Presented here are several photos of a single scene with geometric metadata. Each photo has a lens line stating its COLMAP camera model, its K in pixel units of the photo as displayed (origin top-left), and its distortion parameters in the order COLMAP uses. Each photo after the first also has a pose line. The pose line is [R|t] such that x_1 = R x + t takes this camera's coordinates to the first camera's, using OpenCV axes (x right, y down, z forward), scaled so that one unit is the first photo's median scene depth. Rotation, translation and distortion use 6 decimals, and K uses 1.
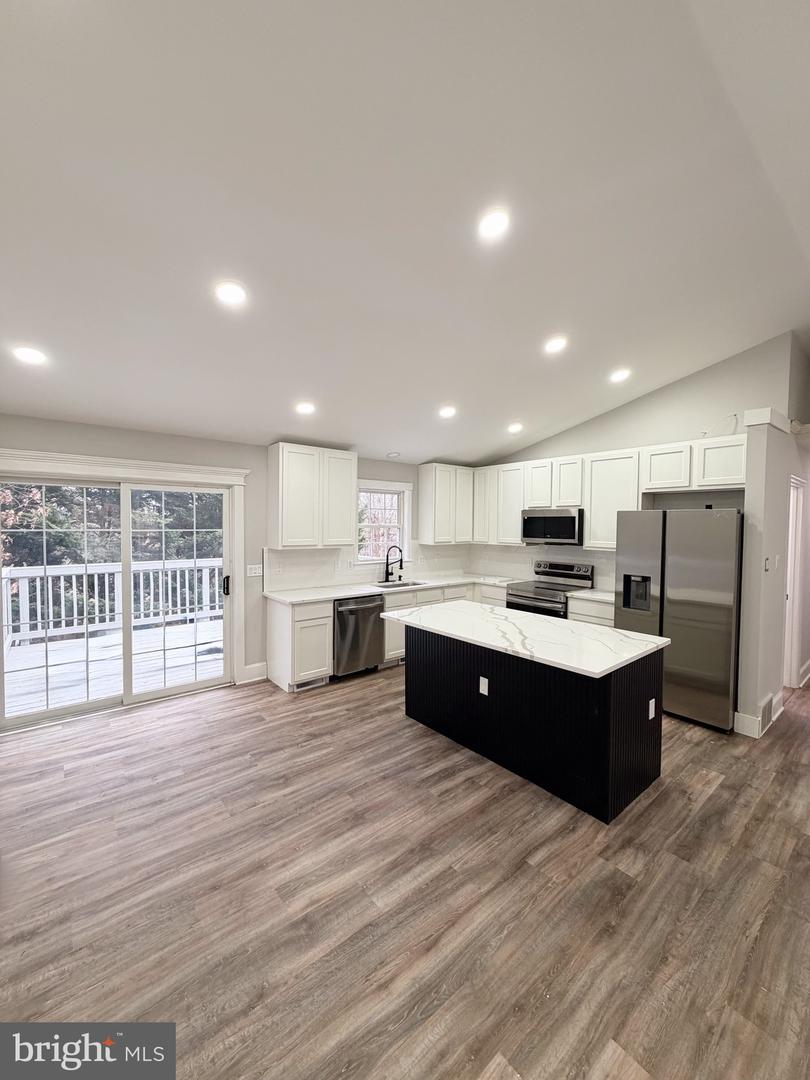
lens RADIAL K [[432.6, 0, 402.8], [0, 432.6, 539.2], [0, 0, 1]] dist [-0.004175, 0.001144]
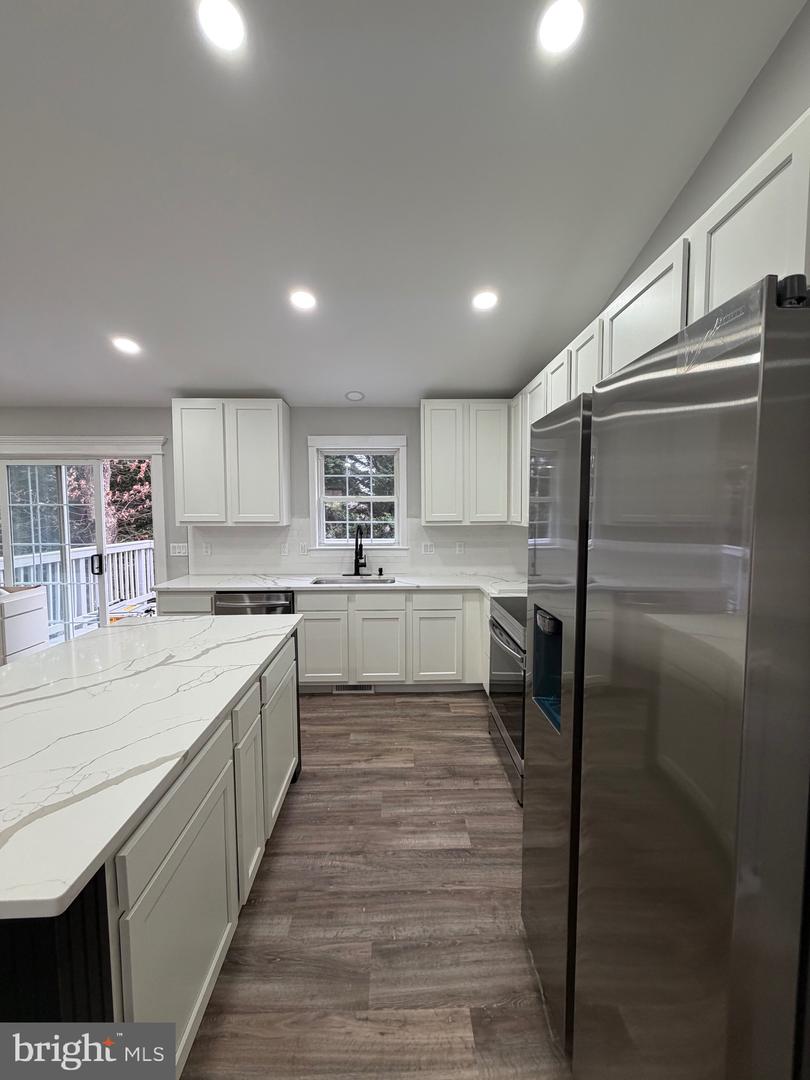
lens RADIAL K [[432.6, 0, 408.3], [0, 432.6, 539.7], [0, 0, 1]] dist [-0.004175, 0.001144]
pose [[0.792136, 0.030896, -0.609562, 0.604031], [-0.012697, 0.999336, 0.034152, 0.015965], [0.610213, -0.019314, 0.792002, 0.612944]]
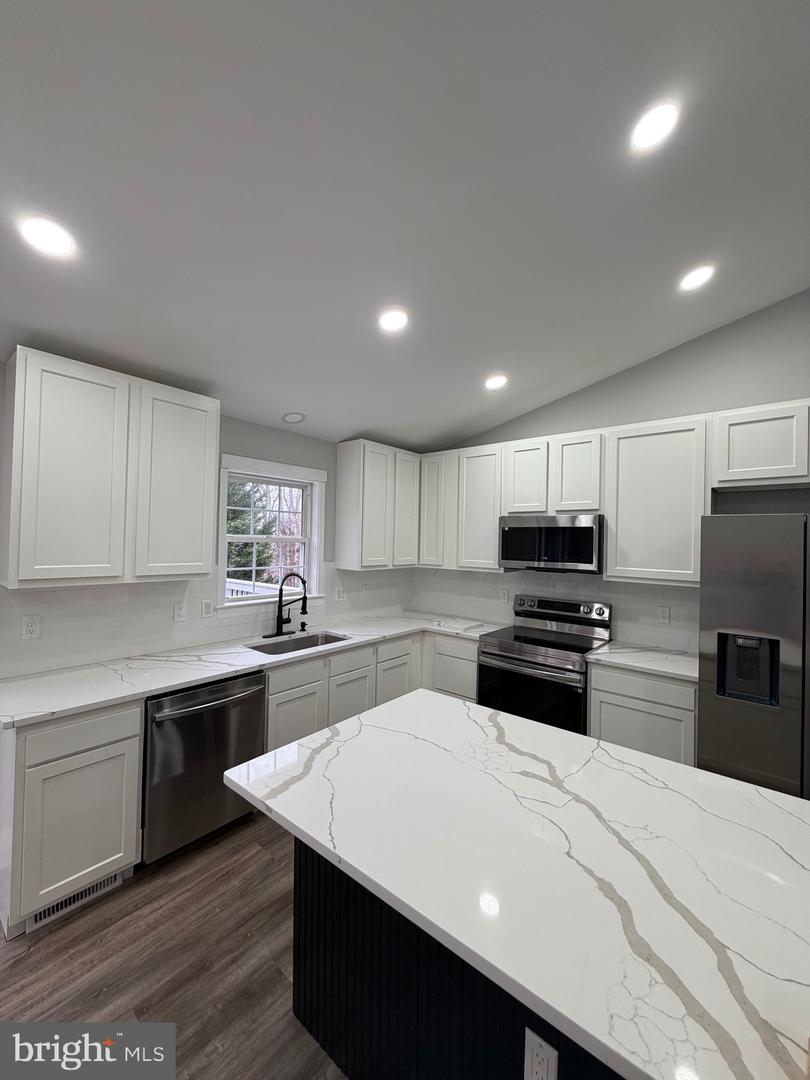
lens RADIAL K [[432.6, 0, 406.0], [0, 432.6, 526.8], [0, 0, 1]] dist [-0.004175, 0.001144]
pose [[0.981412, 0.017231, 0.191136, 0.022011], [-0.004712, 0.997824, -0.065758, -0.012011], [-0.191853, 0.063635, 0.979358, 0.499034]]
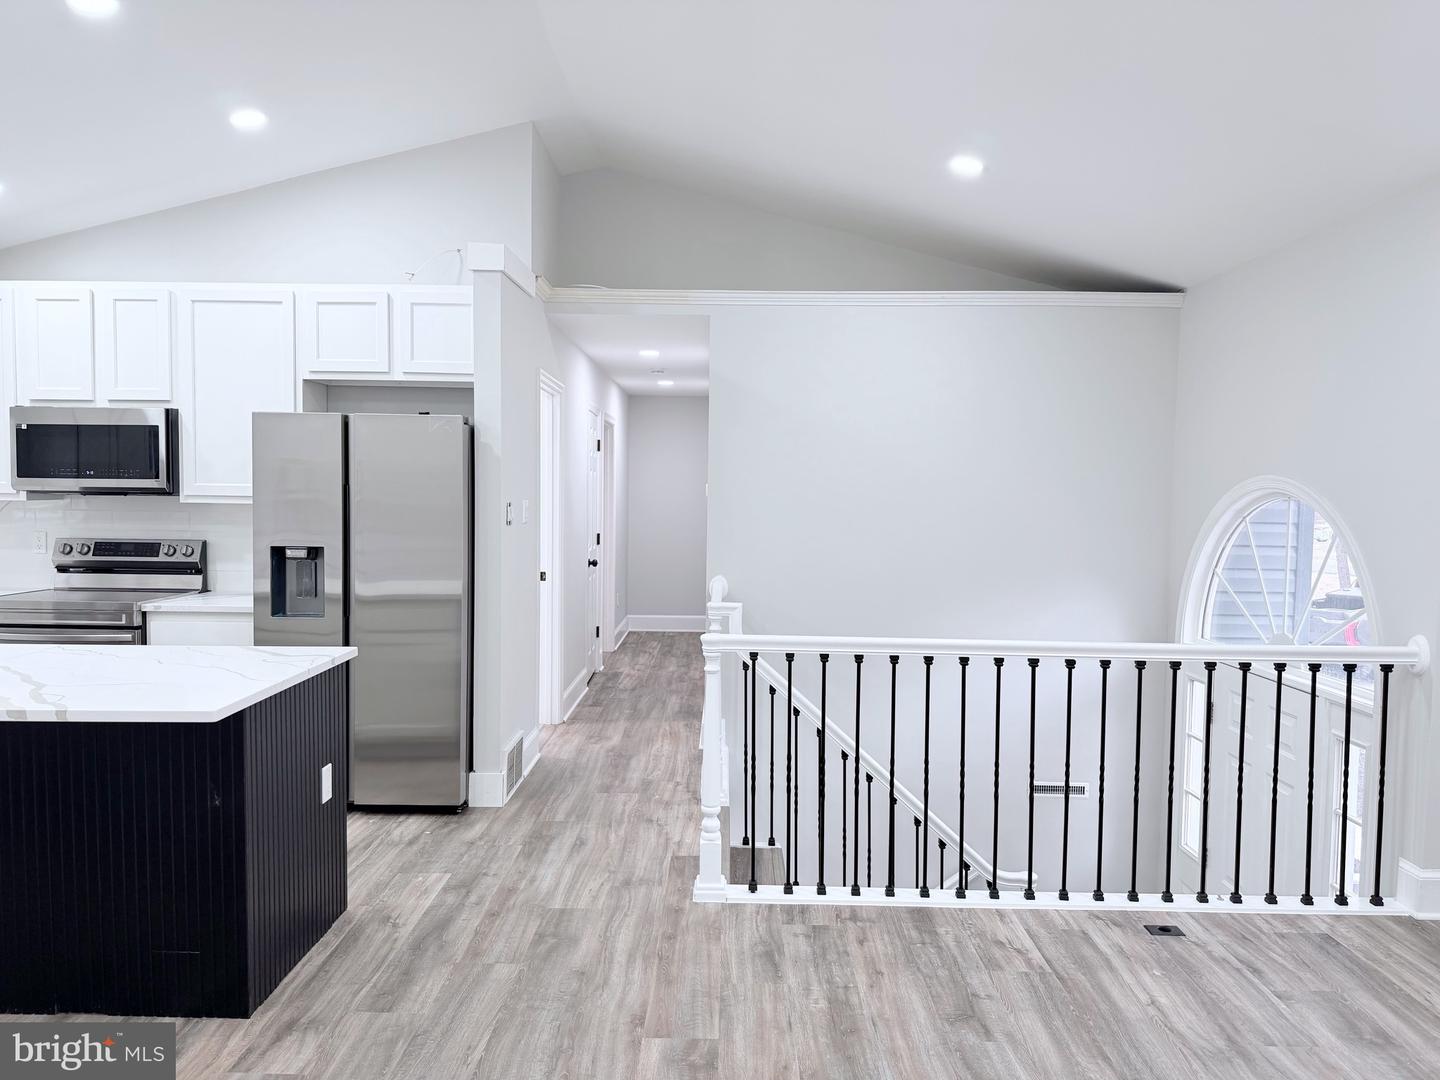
lens RADIAL K [[1032.8, 0, 727.5], [0, 1032.8, 534.5], [0, 0, 1]] dist [0.018404, -0.028195]
pose [[0.638056, -0.036232, 0.769137, -0.039558], [0.021679, 0.999342, 0.029092, 0.042352], [-0.769685, -0.001889, 0.638421, -0.103519]]
